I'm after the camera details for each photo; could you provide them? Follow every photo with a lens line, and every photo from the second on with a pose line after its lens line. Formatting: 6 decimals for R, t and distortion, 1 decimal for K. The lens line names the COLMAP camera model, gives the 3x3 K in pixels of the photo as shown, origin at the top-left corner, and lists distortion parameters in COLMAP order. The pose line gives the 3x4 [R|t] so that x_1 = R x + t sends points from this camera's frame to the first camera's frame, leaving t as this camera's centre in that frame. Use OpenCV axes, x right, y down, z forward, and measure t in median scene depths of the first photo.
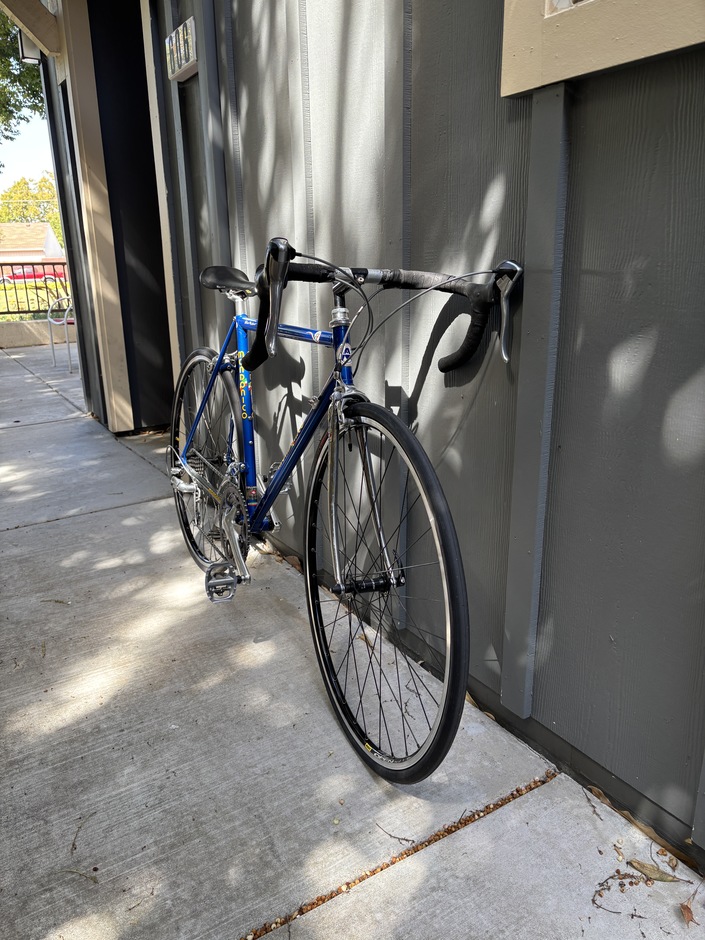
lens RADIAL K [[709.8, 0, 352.5], [0, 709.8, 470.0], [0, 0, 1]] dist [-0.007171, -0.004546]
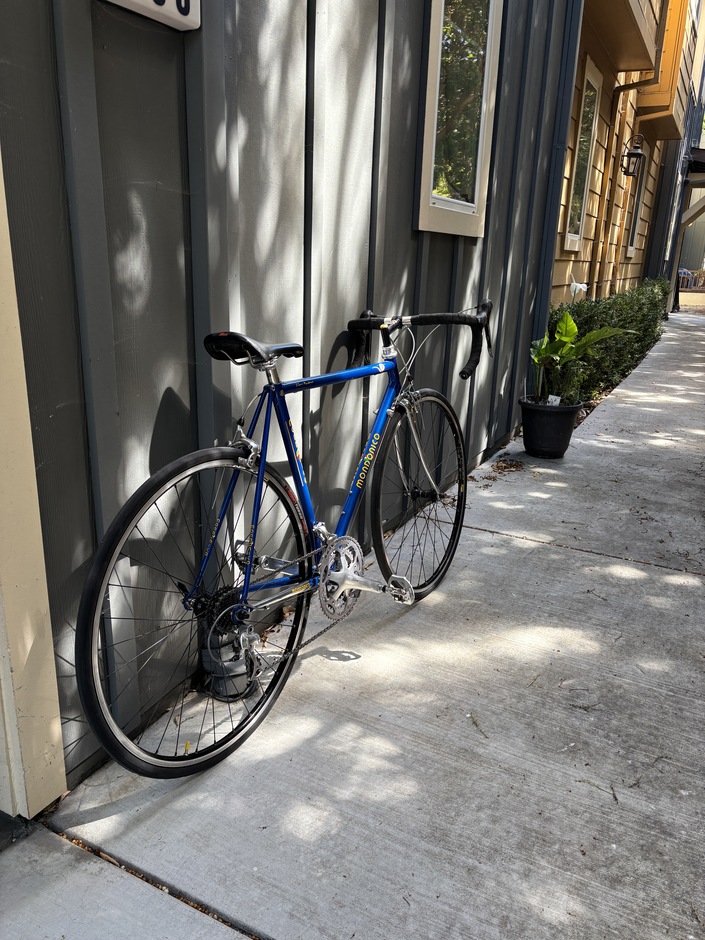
lens RADIAL K [[700.2, 0, 352.5], [0, 700.2, 470.0], [0, 0, 1]] dist [0.004142, 0.001534]
pose [[-0.510575, -0.256201, 0.820776, -1.094267], [0.228609, 0.879770, 0.416825, -0.545101], [-0.828885, 0.400457, -0.390619, 1.520385]]
